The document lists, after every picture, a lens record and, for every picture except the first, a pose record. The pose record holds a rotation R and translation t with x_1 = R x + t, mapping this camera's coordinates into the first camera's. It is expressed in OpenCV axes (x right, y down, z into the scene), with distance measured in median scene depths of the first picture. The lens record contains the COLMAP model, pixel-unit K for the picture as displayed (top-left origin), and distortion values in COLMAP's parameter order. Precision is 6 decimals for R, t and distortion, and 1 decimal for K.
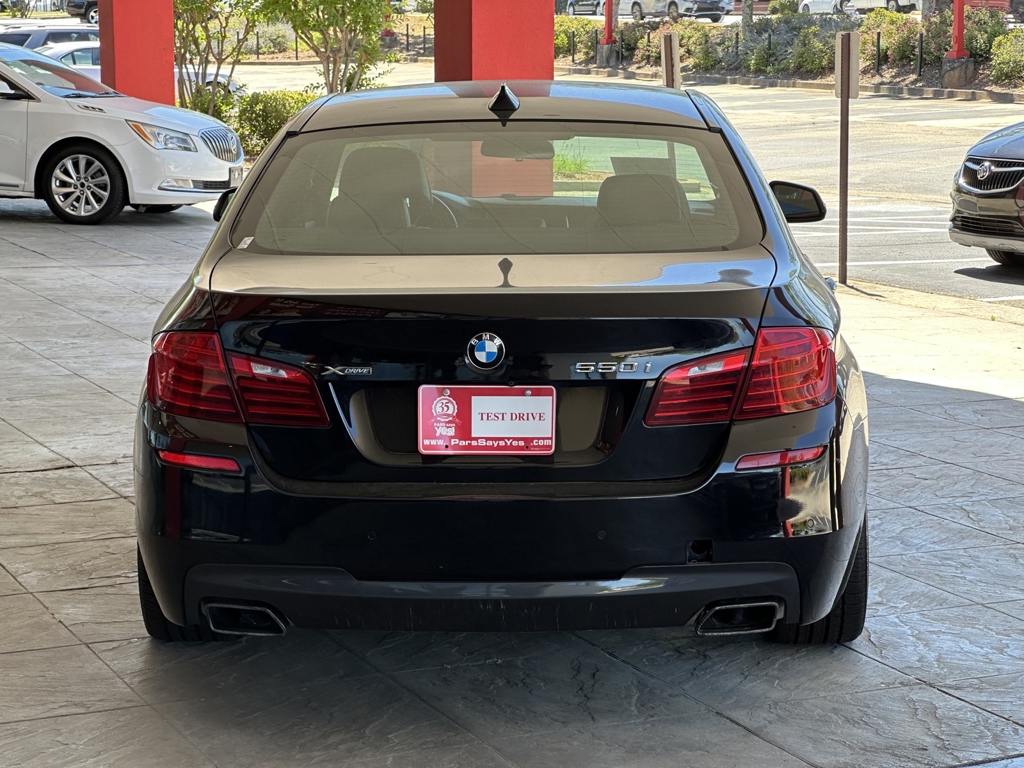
lens RADIAL K [[2267.2, 0, 512.0], [0, 2267.2, 384.0], [0, 0, 1]] dist [-0.061800, 3.412791]
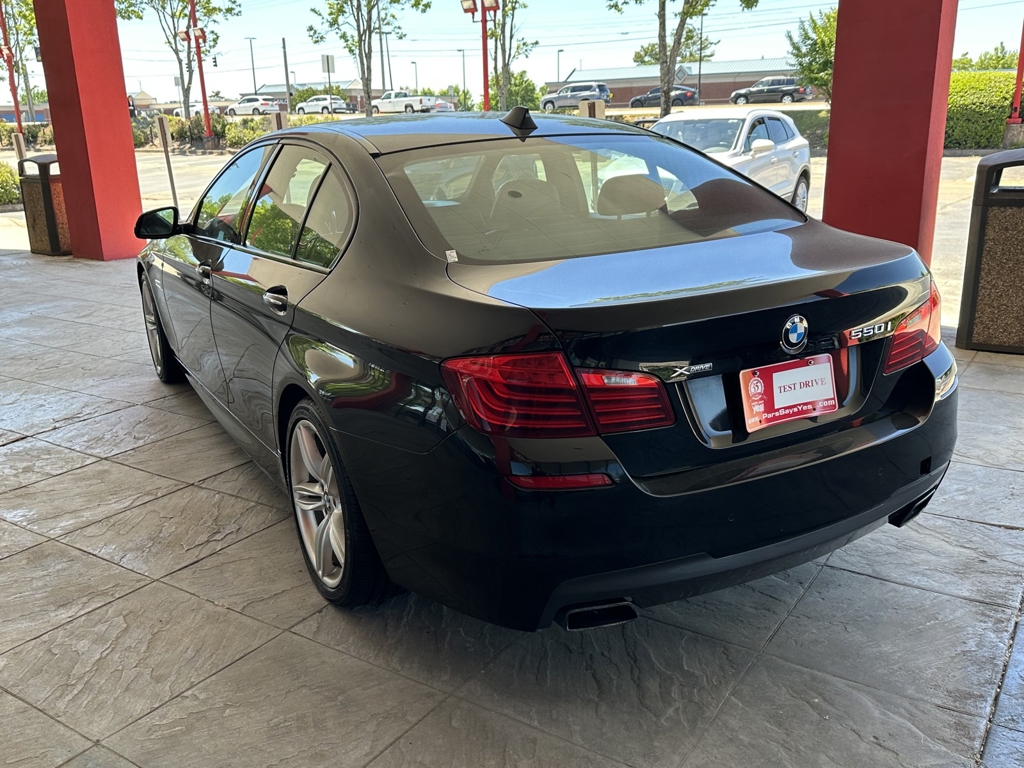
lens RADIAL K [[922.7, 0, 512.0], [0, 922.7, 384.0], [0, 0, 1]] dist [-0.002702, -0.004898]
pose [[0.851933, -0.168289, 0.495873, -0.352241], [0.108089, 0.983073, 0.147933, -0.070364], [-0.512374, -0.072431, 0.855702, 0.671765]]
